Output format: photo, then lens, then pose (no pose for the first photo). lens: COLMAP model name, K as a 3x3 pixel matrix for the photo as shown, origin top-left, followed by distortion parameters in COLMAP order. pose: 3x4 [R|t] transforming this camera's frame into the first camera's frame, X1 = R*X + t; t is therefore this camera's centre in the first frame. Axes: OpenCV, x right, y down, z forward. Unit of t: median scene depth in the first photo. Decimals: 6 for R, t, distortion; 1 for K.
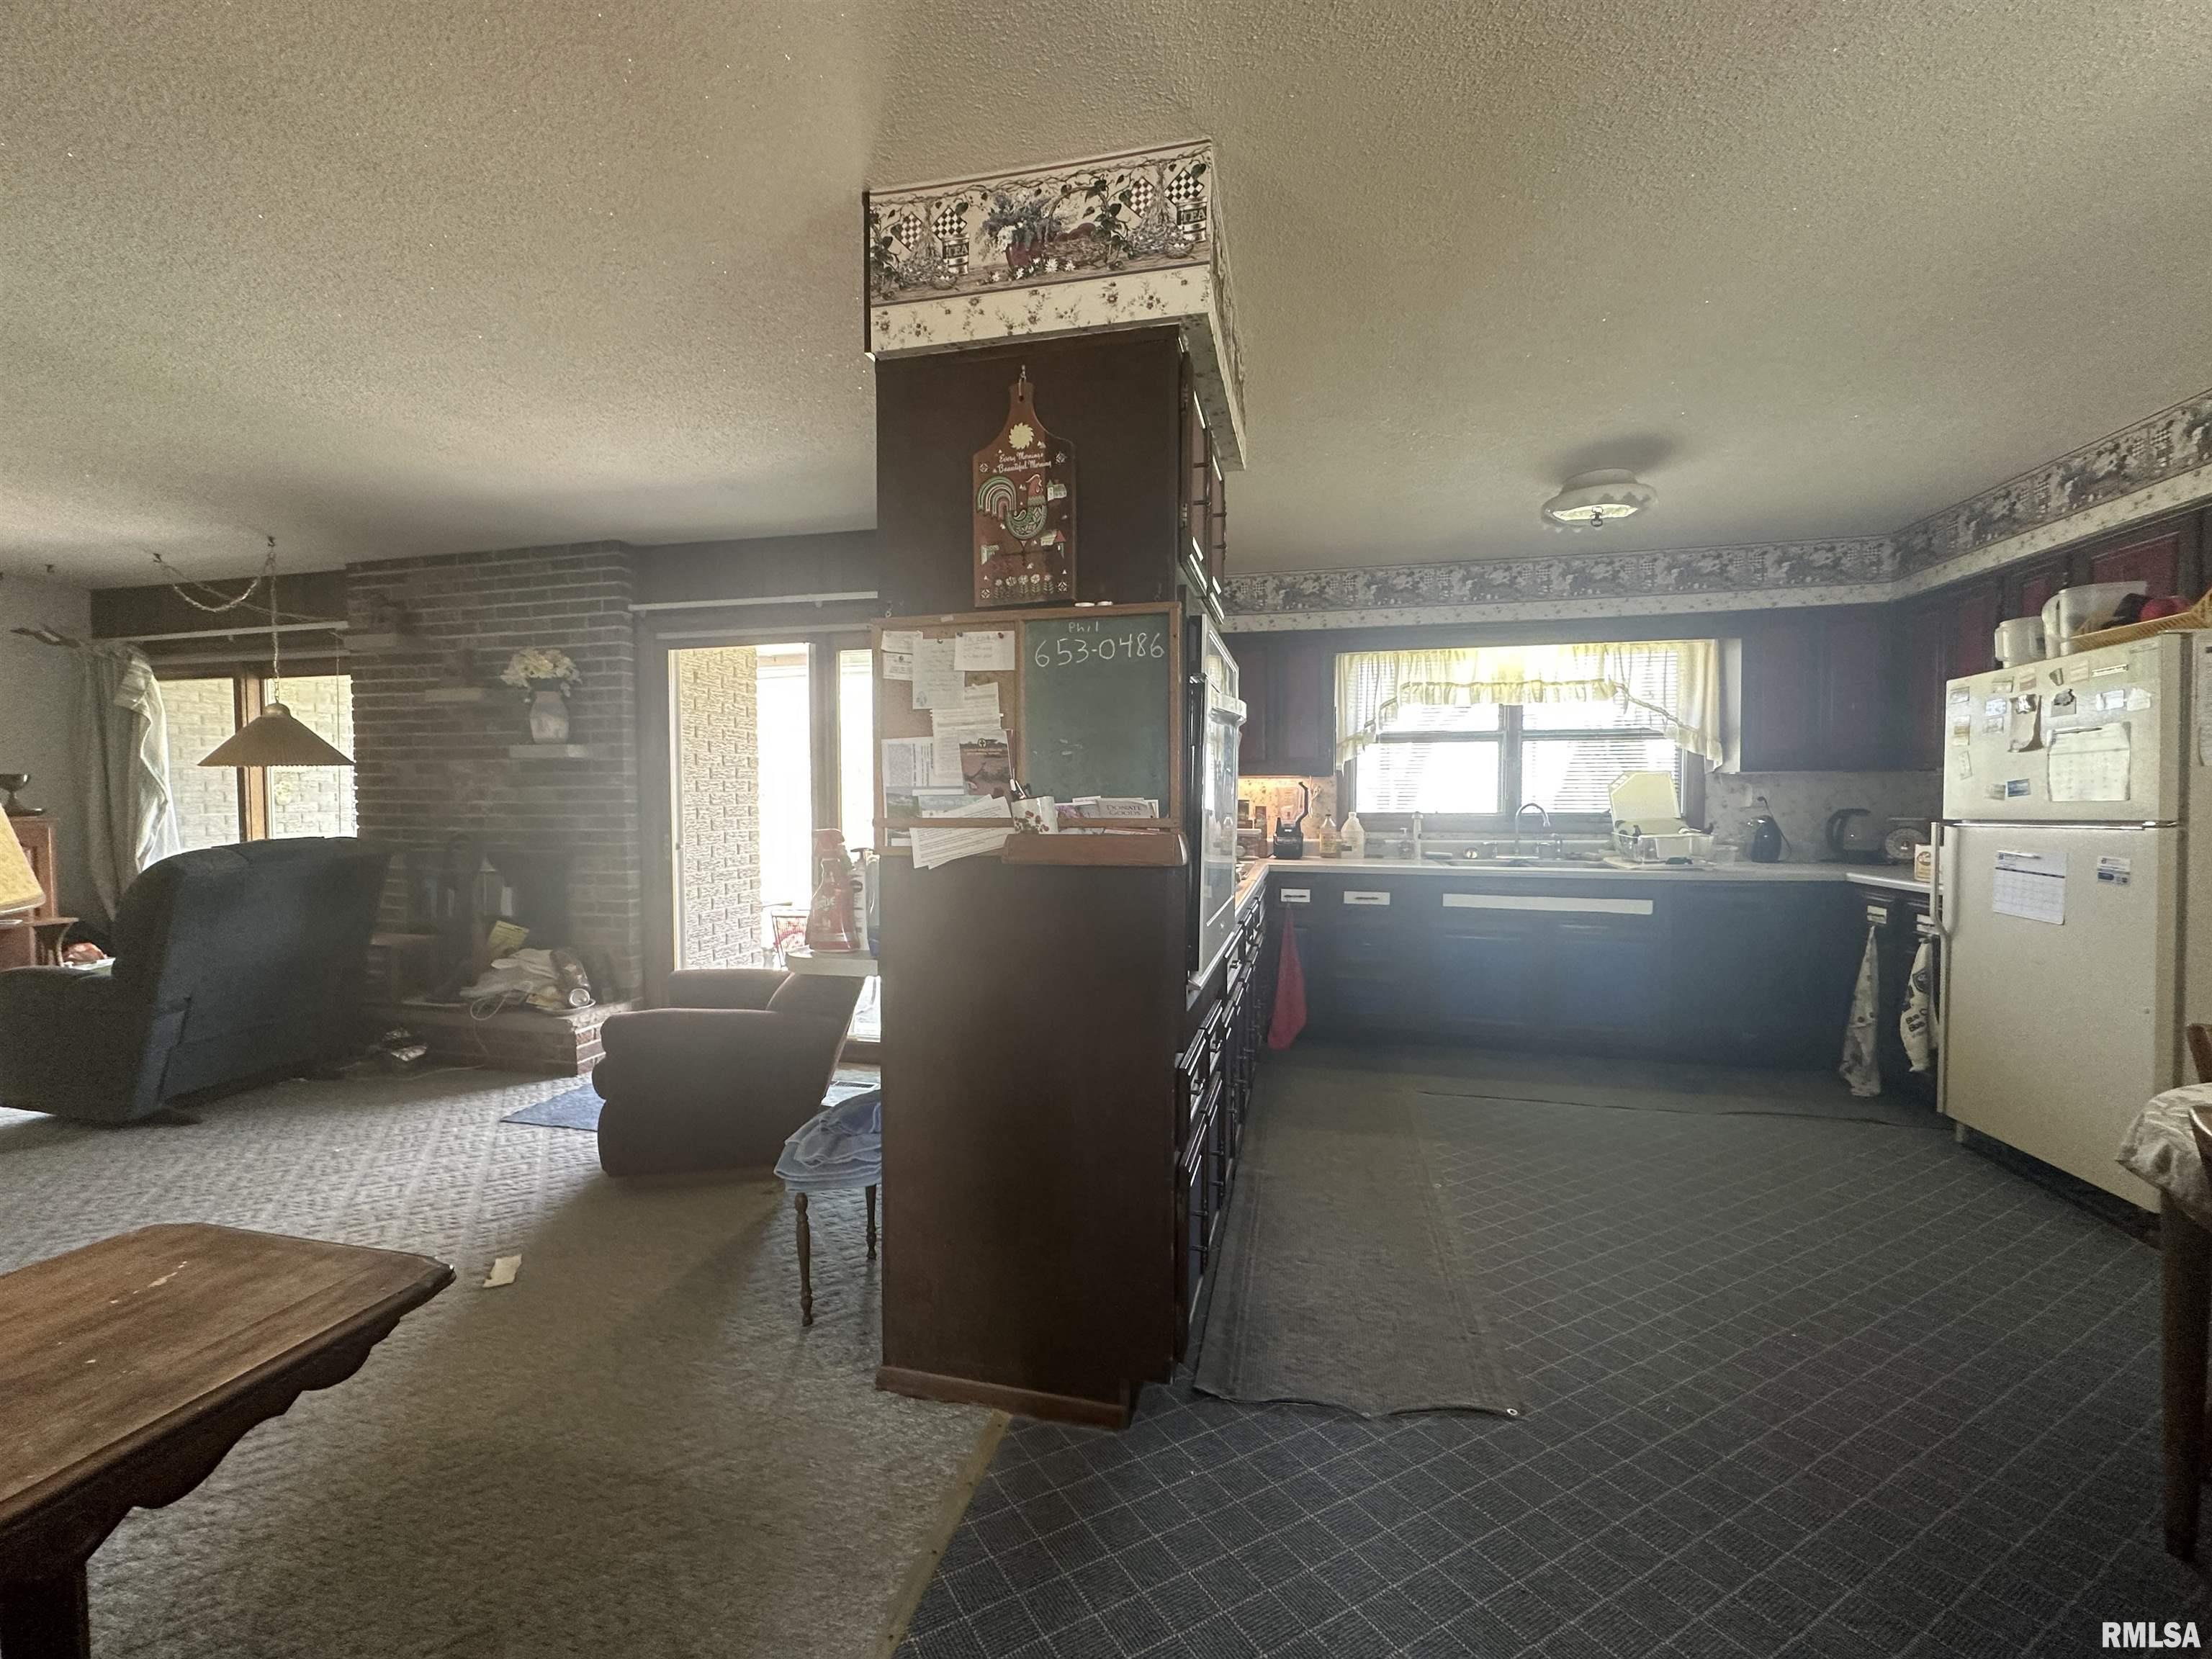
lens RADIAL K [[880.6, 0, 1106.5], [0, 880.6, 827.4], [0, 0, 1]] dist [0.000027, -0.000061]
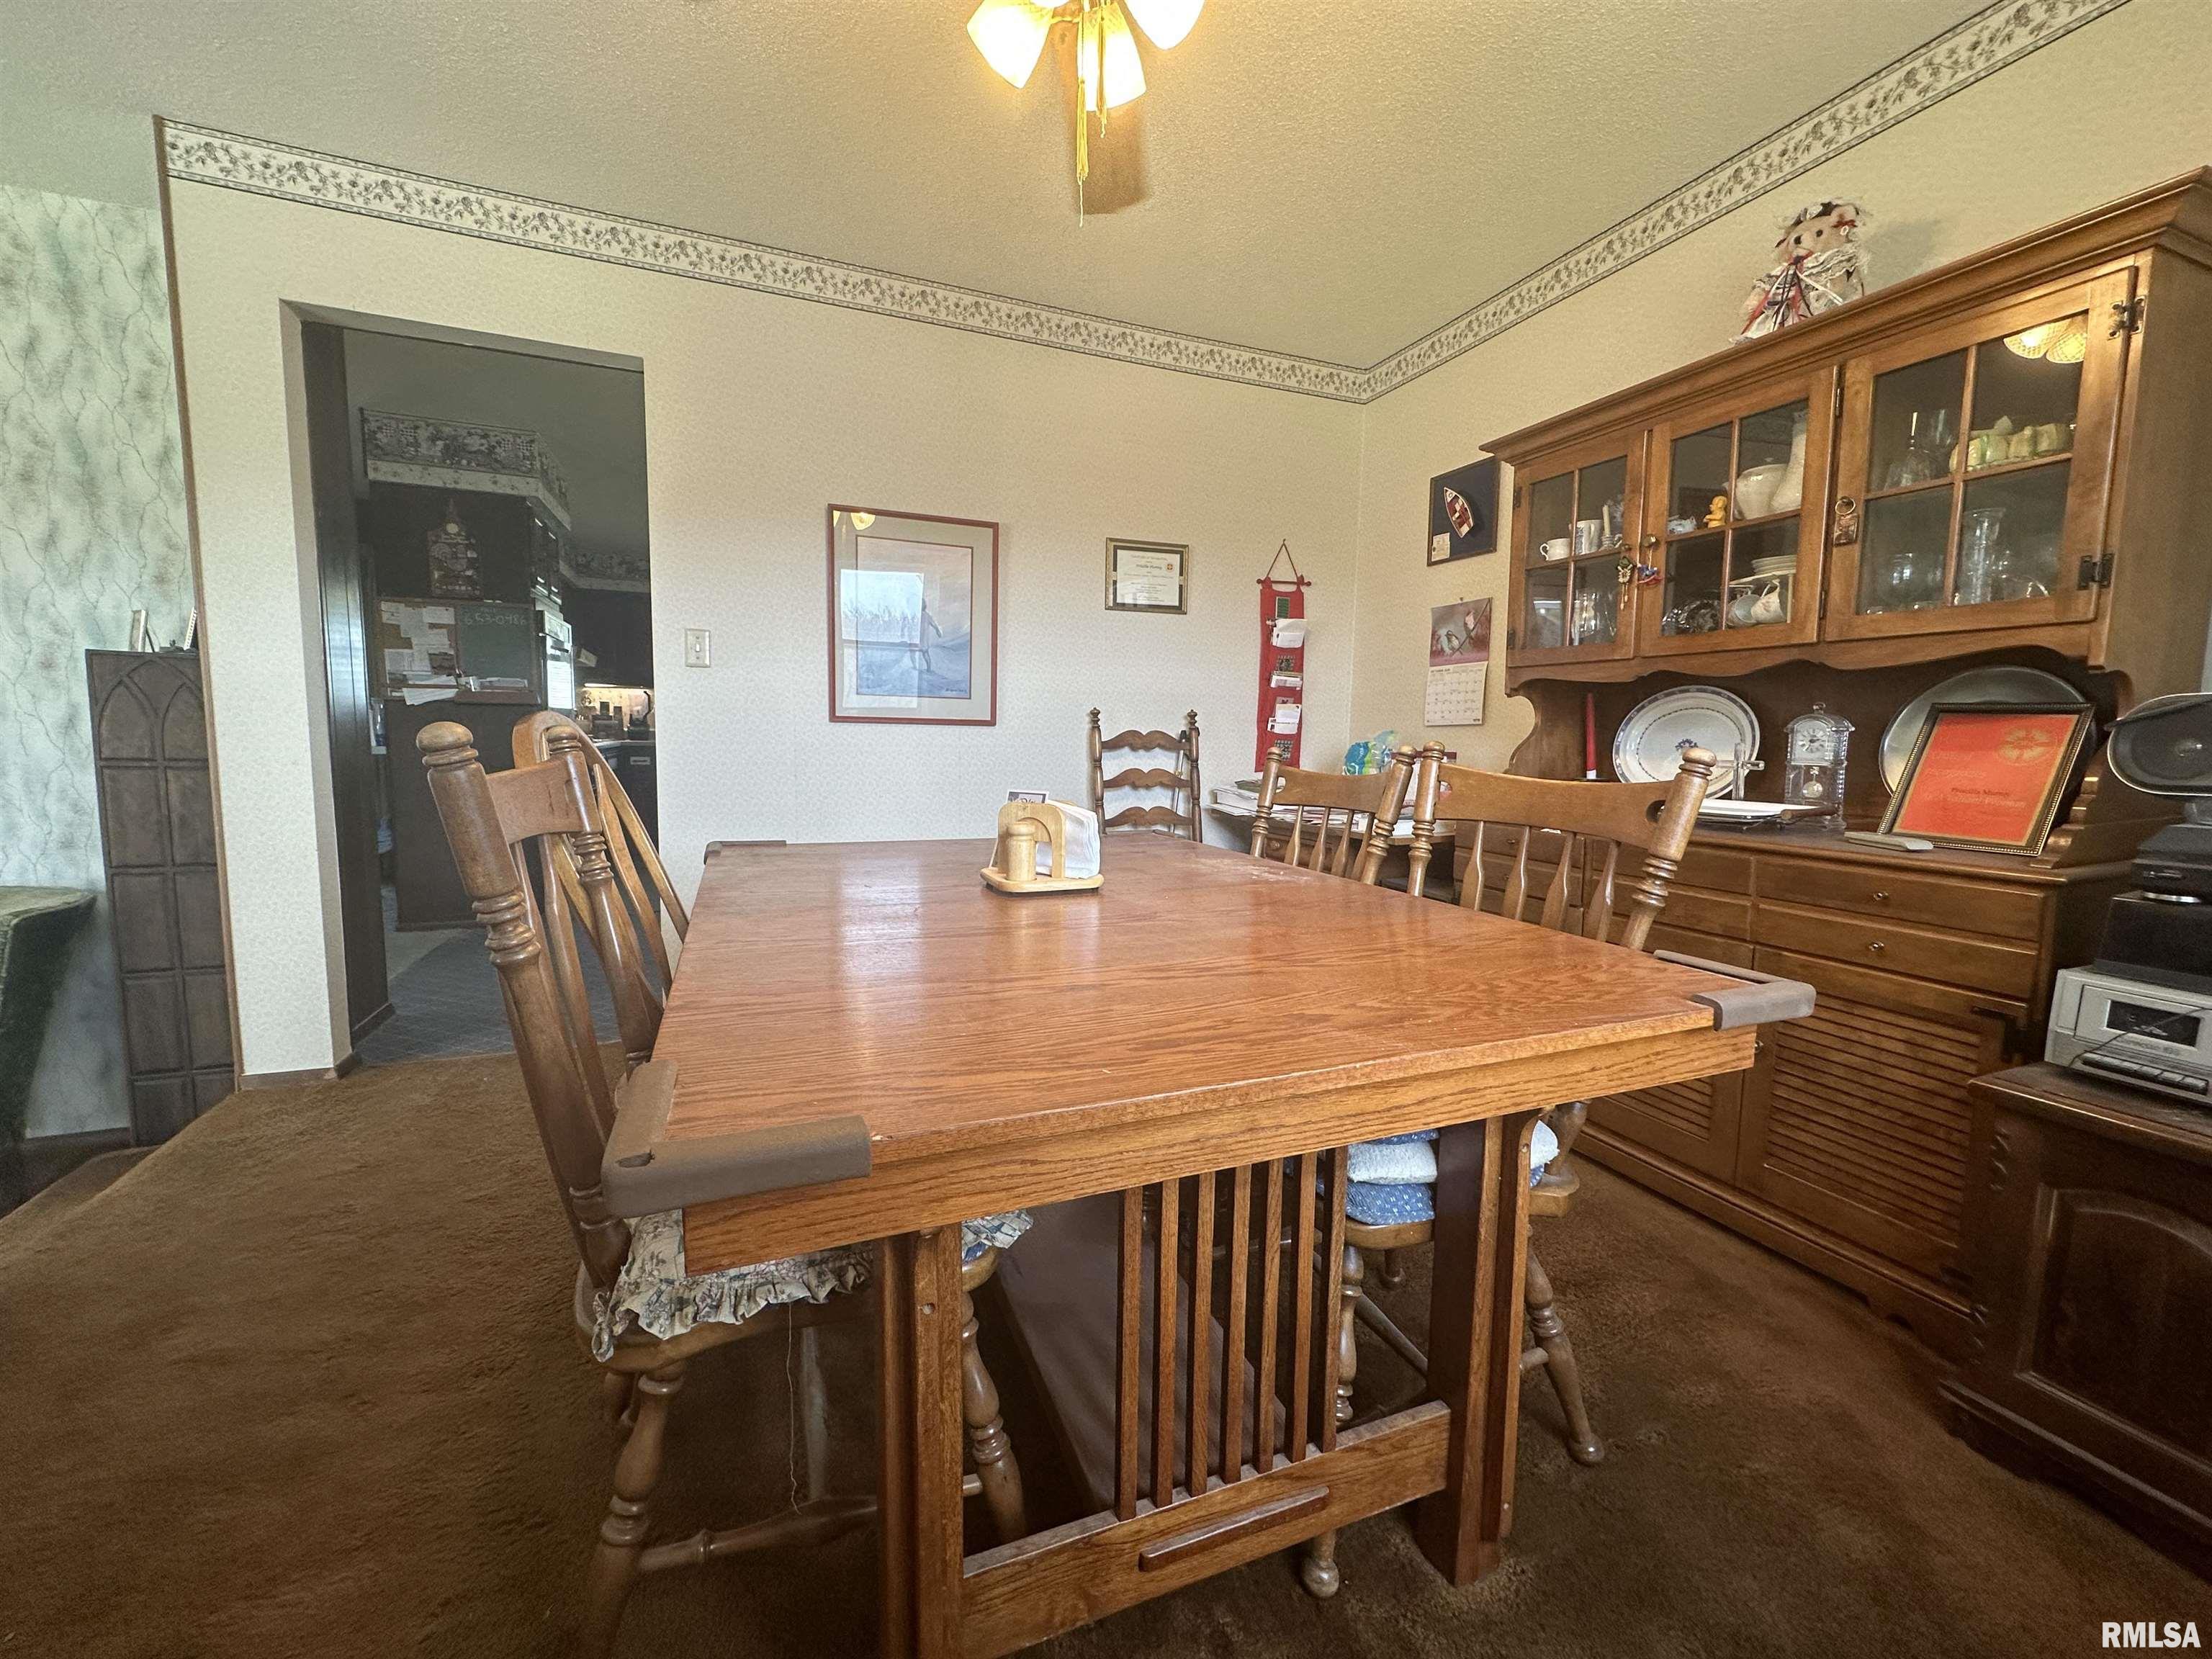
lens RADIAL K [[880.6, 0, 1106.5], [0, 880.6, 827.4], [0, 0, 1]] dist [0.000027, -0.000061]
pose [[0.815683, -0.048758, 0.576440, -0.031956], [0.006368, 0.997138, 0.075331, 0.105707], [-0.578464, -0.057775, 0.813659, -1.033791]]
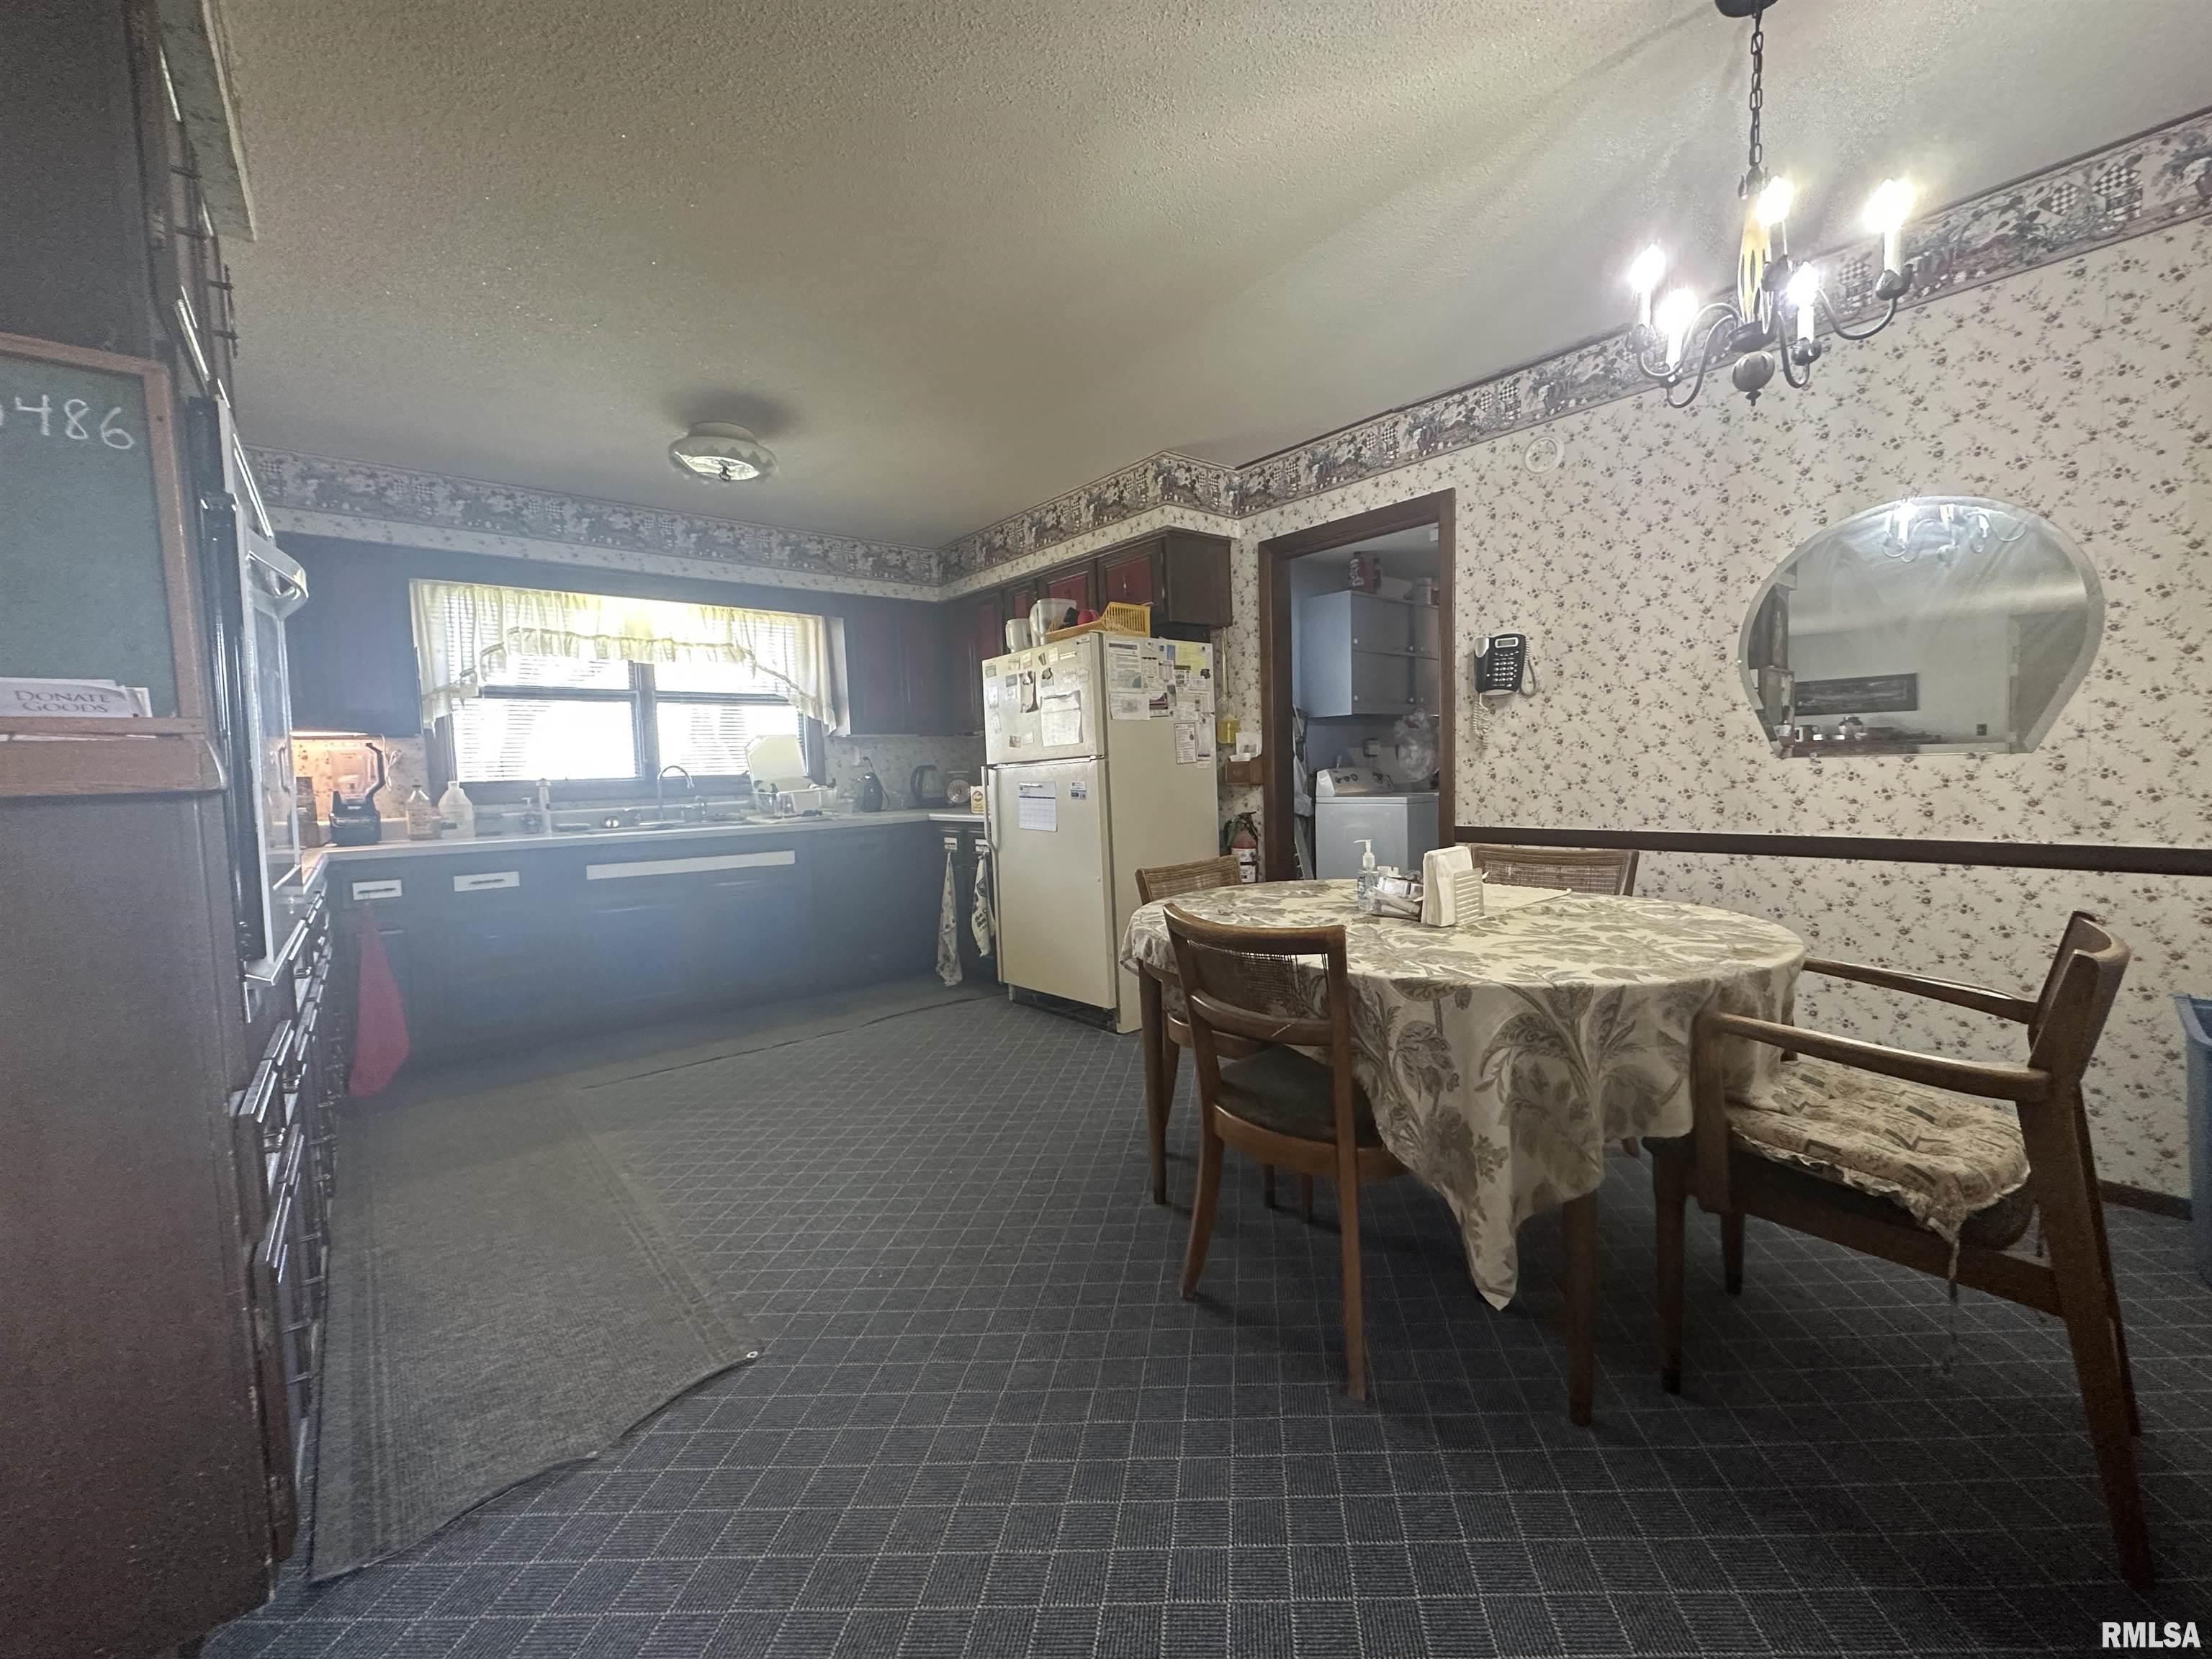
lens RADIAL K [[880.6, 0, 1106.5], [0, 880.6, 827.4], [0, 0, 1]] dist [0.000027, -0.000061]
pose [[0.595231, -0.071312, 0.800384, -0.019170], [0.060918, 0.997193, 0.043543, 0.037104], [-0.801242, 0.022840, 0.597904, 0.053170]]
